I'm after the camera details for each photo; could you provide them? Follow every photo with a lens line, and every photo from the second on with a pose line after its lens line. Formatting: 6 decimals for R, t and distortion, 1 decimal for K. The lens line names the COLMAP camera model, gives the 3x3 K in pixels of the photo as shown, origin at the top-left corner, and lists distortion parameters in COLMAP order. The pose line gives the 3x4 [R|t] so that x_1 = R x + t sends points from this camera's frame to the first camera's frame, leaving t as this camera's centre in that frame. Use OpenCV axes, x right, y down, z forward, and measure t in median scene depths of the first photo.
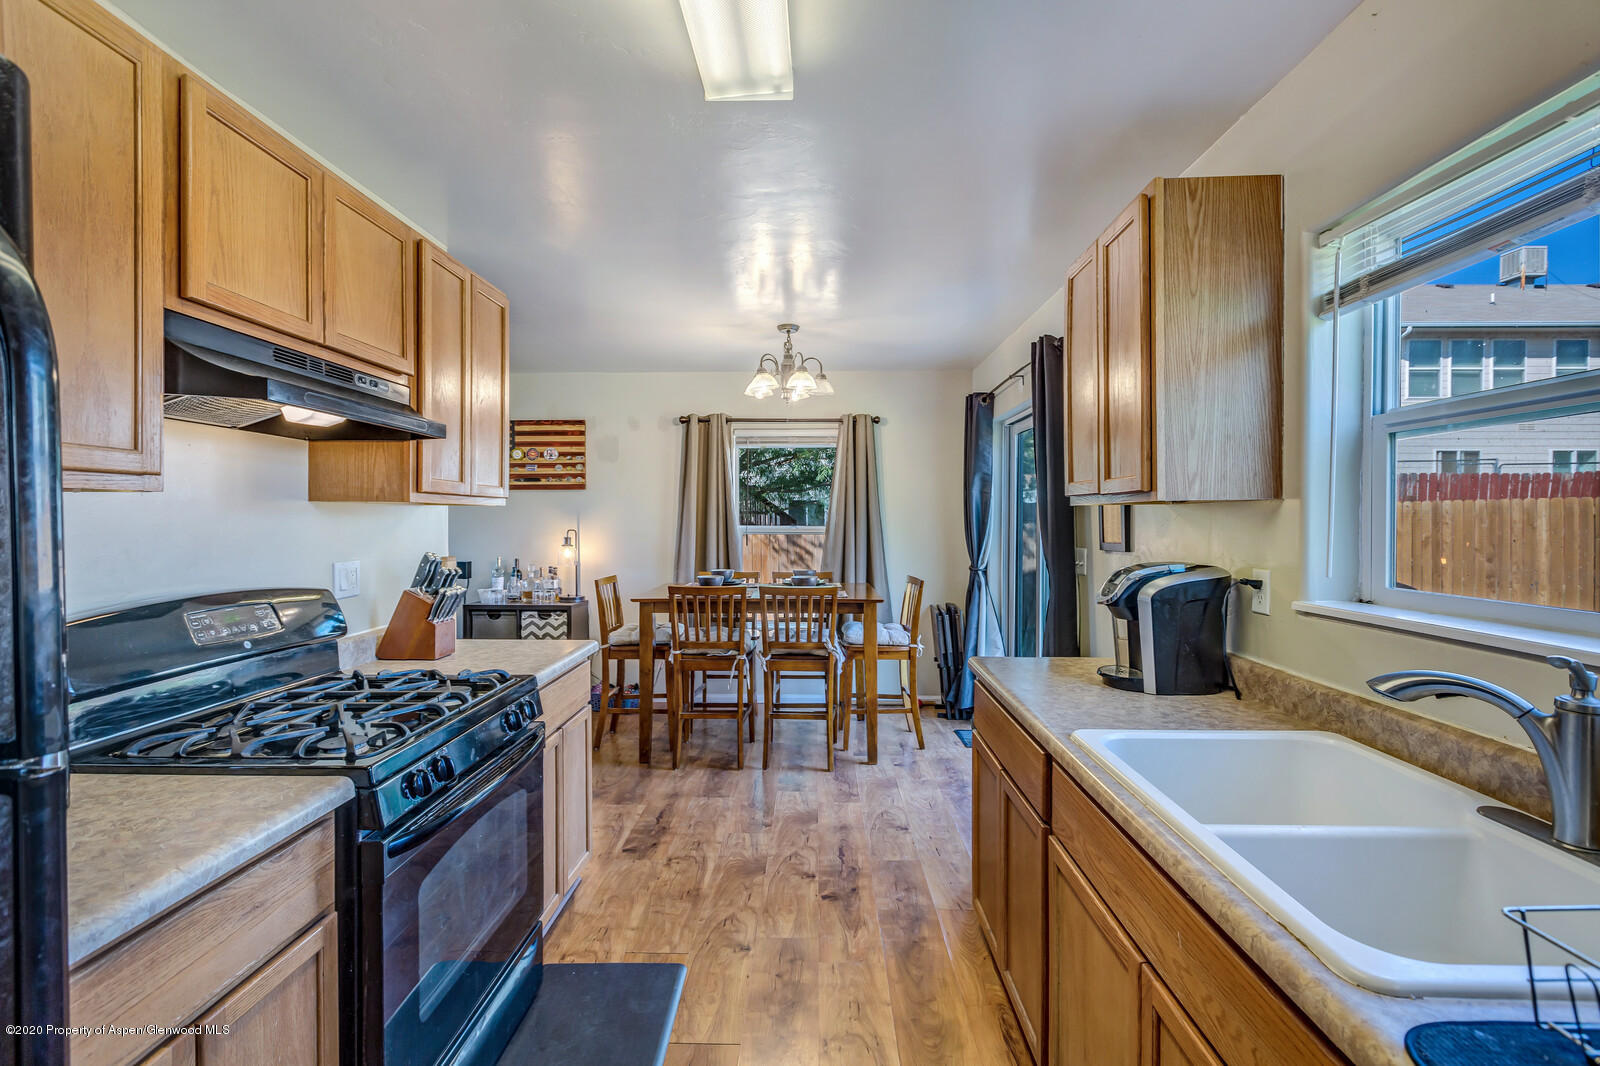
lens RADIAL K [[707.0, 0, 798.7], [0, 707.0, 528.3], [0, 0, 1]] dist [-0.000185, -0.001047]
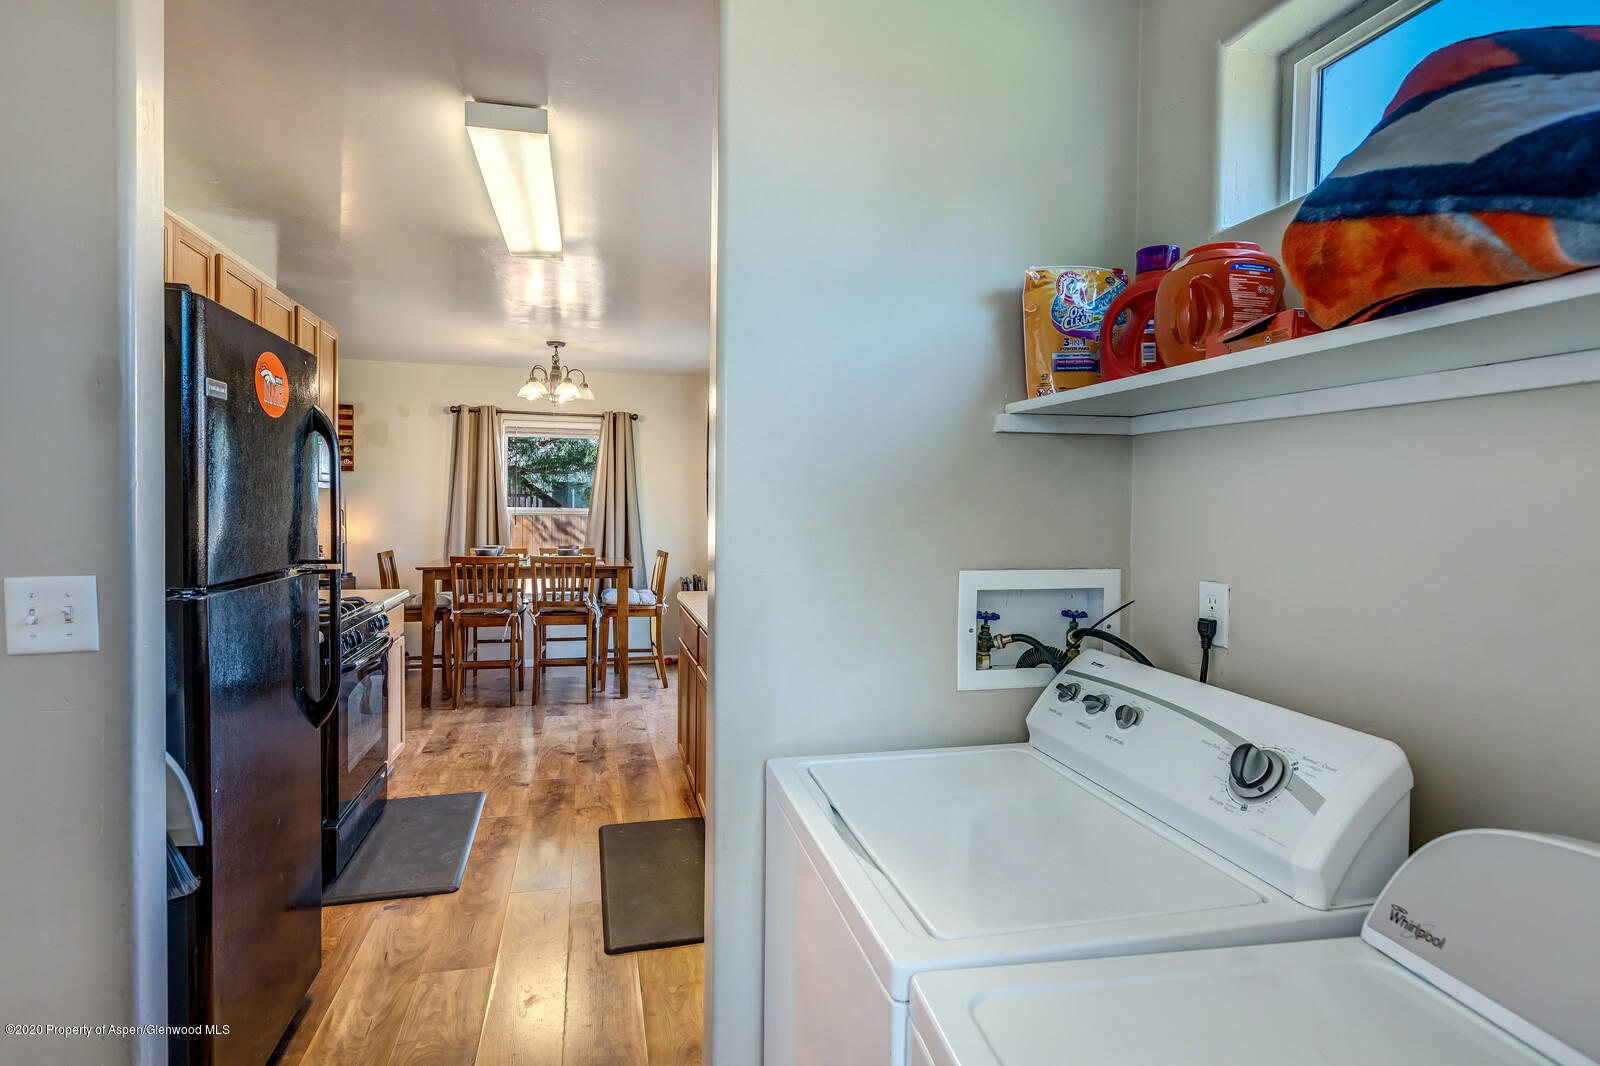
lens RADIAL K [[831.1, 0, 795.1], [0, 831.1, 526.1], [0, 0, 1]] dist [0.006706, 0.002174]
pose [[0.963151, 0.006286, 0.268888, -0.001557], [-0.009925, 0.999877, 0.012175, 0.007513], [-0.268778, -0.014395, 0.963095, -0.487257]]
